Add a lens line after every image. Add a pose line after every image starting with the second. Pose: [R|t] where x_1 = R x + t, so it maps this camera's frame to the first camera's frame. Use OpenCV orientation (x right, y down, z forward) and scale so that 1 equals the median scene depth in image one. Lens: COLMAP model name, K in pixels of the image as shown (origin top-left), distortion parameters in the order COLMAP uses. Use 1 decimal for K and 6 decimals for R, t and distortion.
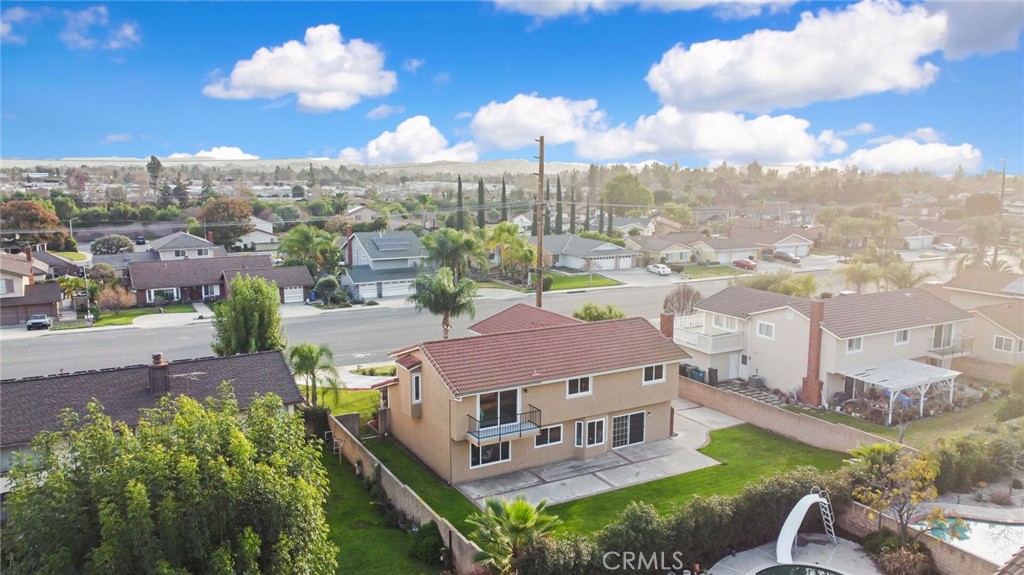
lens RADIAL K [[772.3, 0, 514.4], [0, 772.3, 286.3], [0, 0, 1]] dist [0.009739, -0.000488]
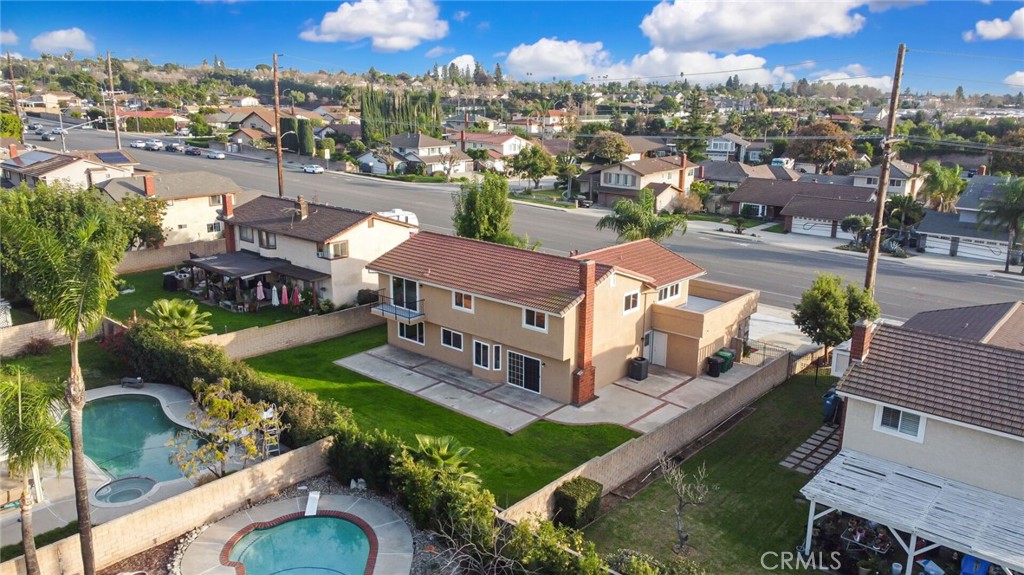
lens RADIAL K [[772.3, 0, 514.4], [0, 772.3, 286.3], [0, 0, 1]] dist [0.009739, -0.000488]
pose [[0.333585, 0.237763, -0.912245, 1.007851], [-0.157525, 0.968126, 0.194725, -0.096693], [0.929466, 0.078744, 0.360406, 0.675692]]
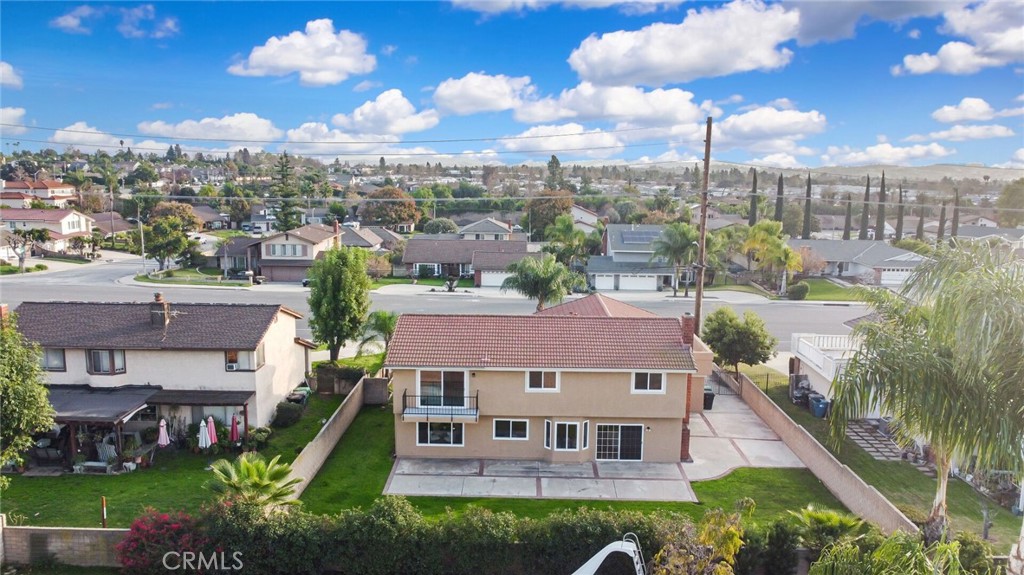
lens RADIAL K [[772.3, 0, 514.4], [0, 772.3, 286.3], [0, 0, 1]] dist [0.009739, -0.000488]
pose [[0.864193, 0.087885, -0.495426, 0.481666], [-0.089624, 0.995769, 0.020307, 0.003670], [0.495114, 0.026853, 0.868413, 0.188947]]
